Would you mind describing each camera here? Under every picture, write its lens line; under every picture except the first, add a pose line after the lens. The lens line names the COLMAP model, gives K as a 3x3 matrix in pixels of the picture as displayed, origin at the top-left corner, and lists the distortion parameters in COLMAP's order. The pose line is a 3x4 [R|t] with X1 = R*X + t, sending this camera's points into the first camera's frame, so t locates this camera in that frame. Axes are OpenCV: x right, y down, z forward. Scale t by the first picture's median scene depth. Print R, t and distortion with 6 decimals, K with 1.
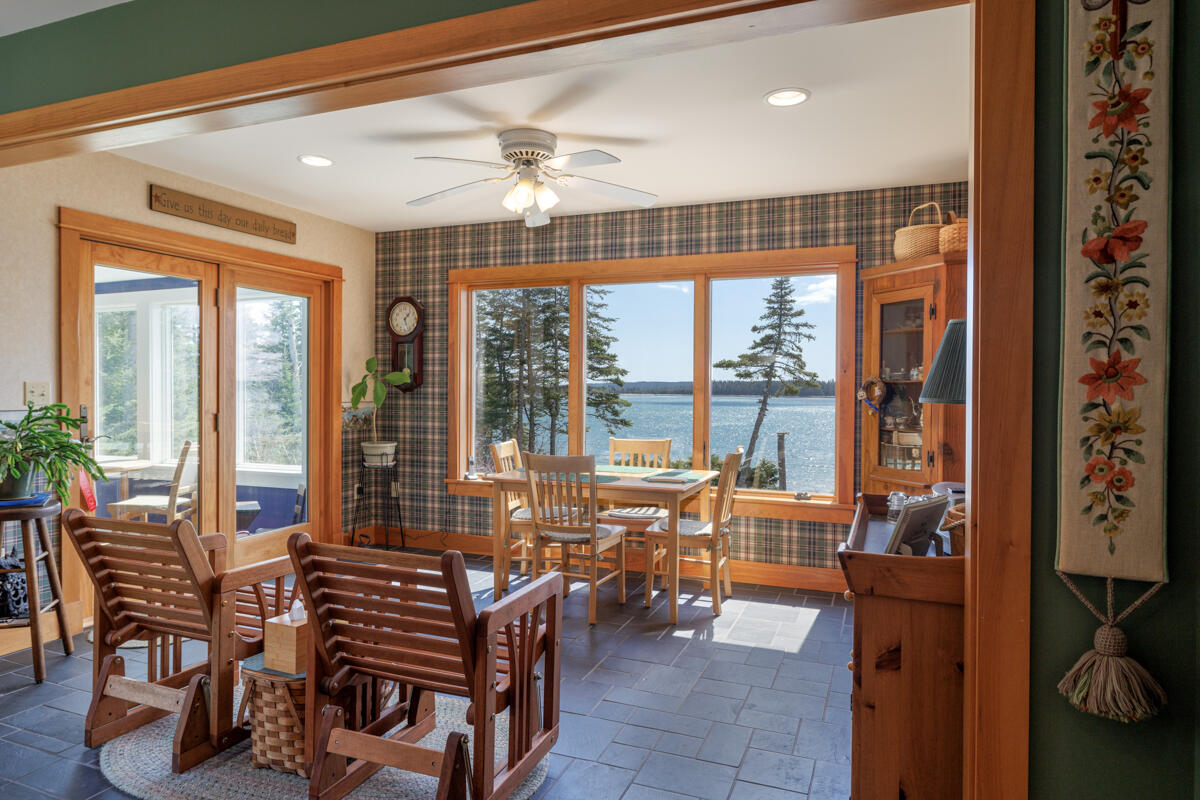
lens RADIAL K [[726.9, 0, 592.9], [0, 726.9, 394.0], [0, 0, 1]] dist [0.004238, -0.001593]
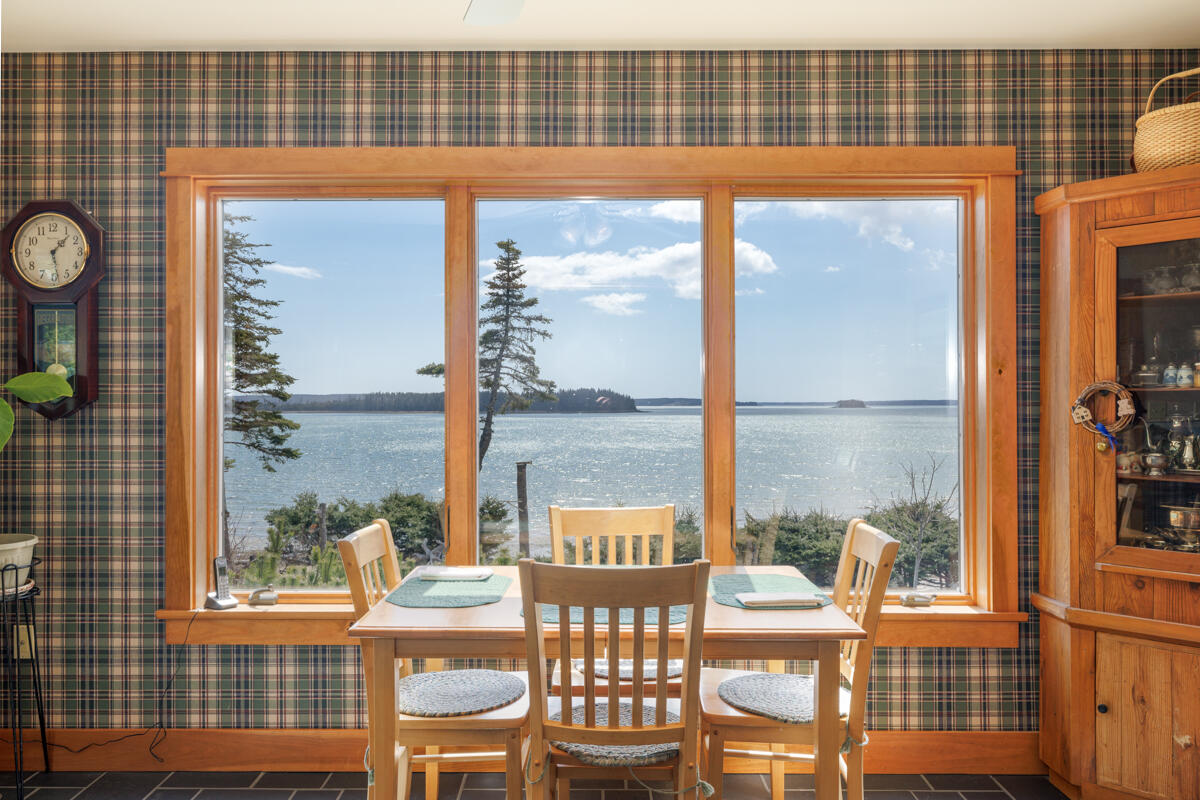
lens RADIAL K [[954.1, 0, 583.9], [0, 954.1, 397.1], [0, 0, 1]] dist [0.000365, 0.004542]
pose [[0.931588, -0.005963, 0.363466, -0.192492], [0.010736, 0.999881, -0.011112, -0.006426], [-0.363356, 0.014254, 0.931541, 0.394805]]
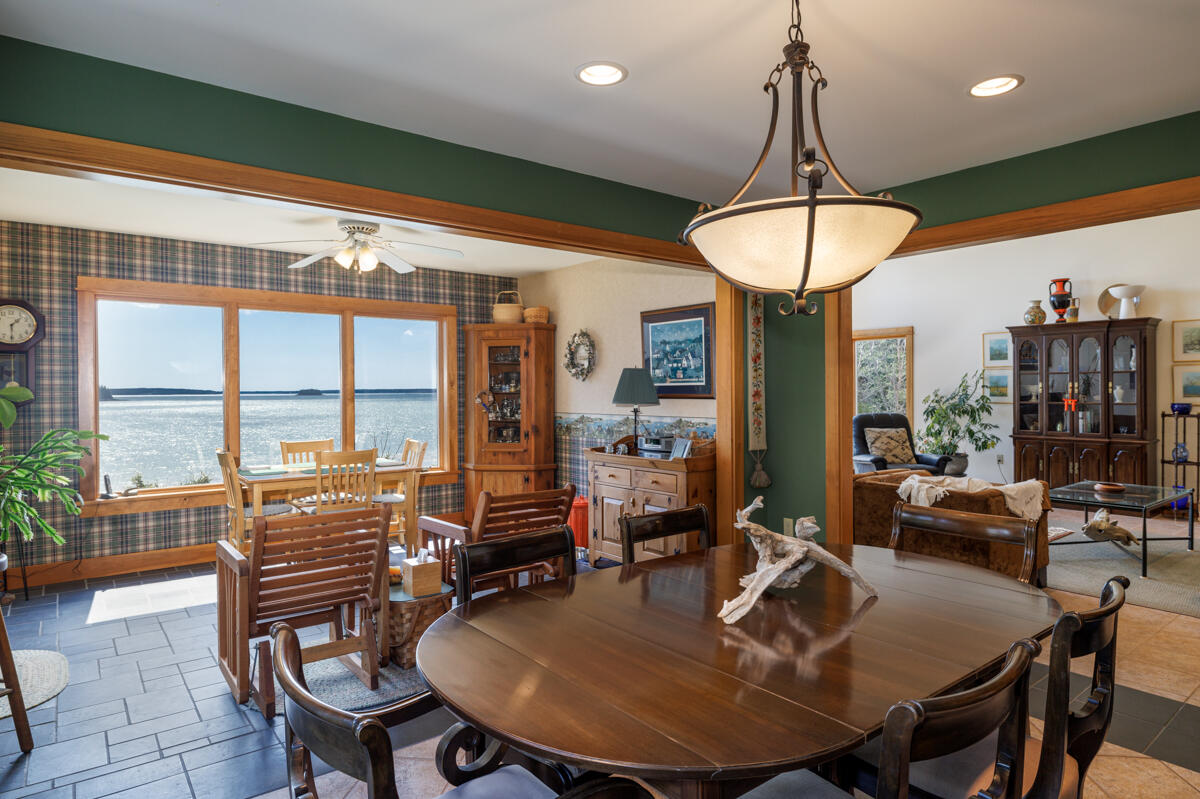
lens RADIAL K [[672.0, 0, 595.1], [0, 672.0, 391.8], [0, 0, 1]] dist [-0.002115, -0.001277]
pose [[0.505464, -0.013005, 0.862750, -0.672965], [0.016850, 0.999845, 0.005200, -0.018260], [-0.862683, 0.011909, 0.505604, 0.001821]]
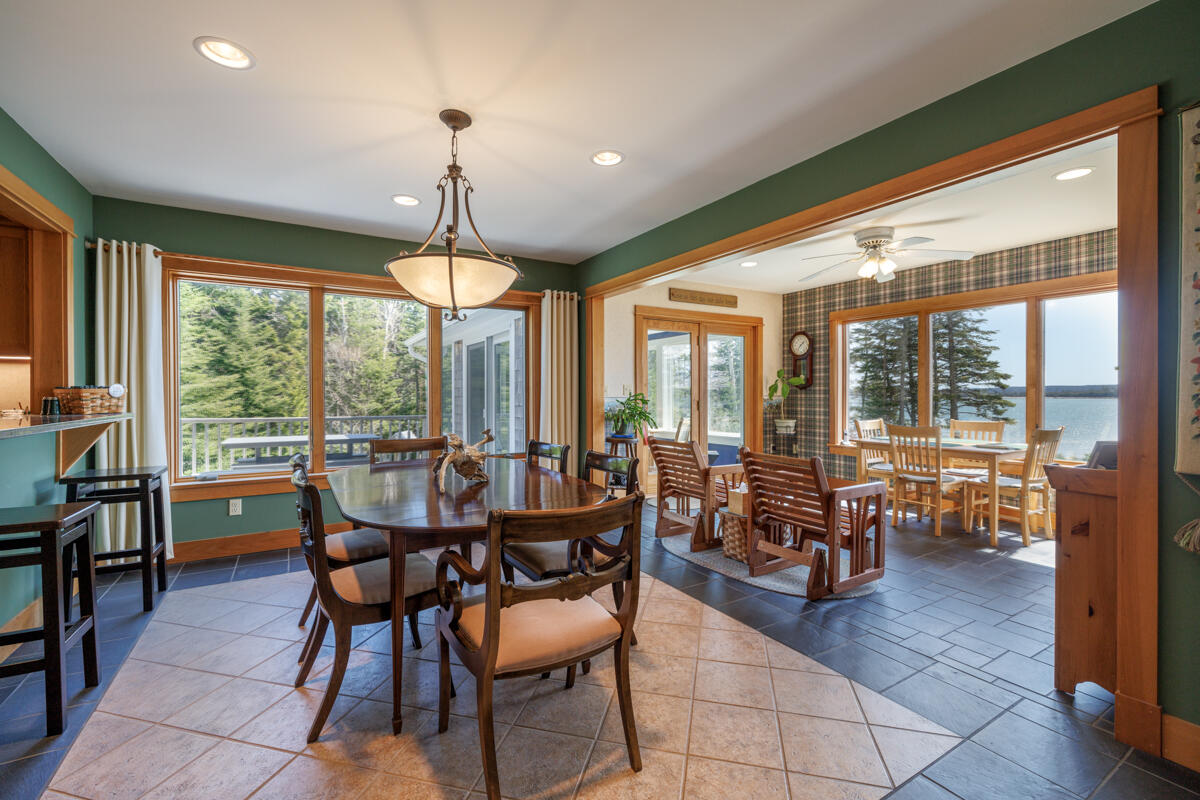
lens RADIAL K [[505.8, 0, 599.4], [0, 505.8, 395.8], [0, 0, 1]] dist [0.001547, 0.000067]
pose [[0.798967, -0.004335, -0.601359, 0.072689], [0.002186, 0.999988, -0.004304, 0.017358], [0.601370, 0.002124, 0.798968, -0.211395]]
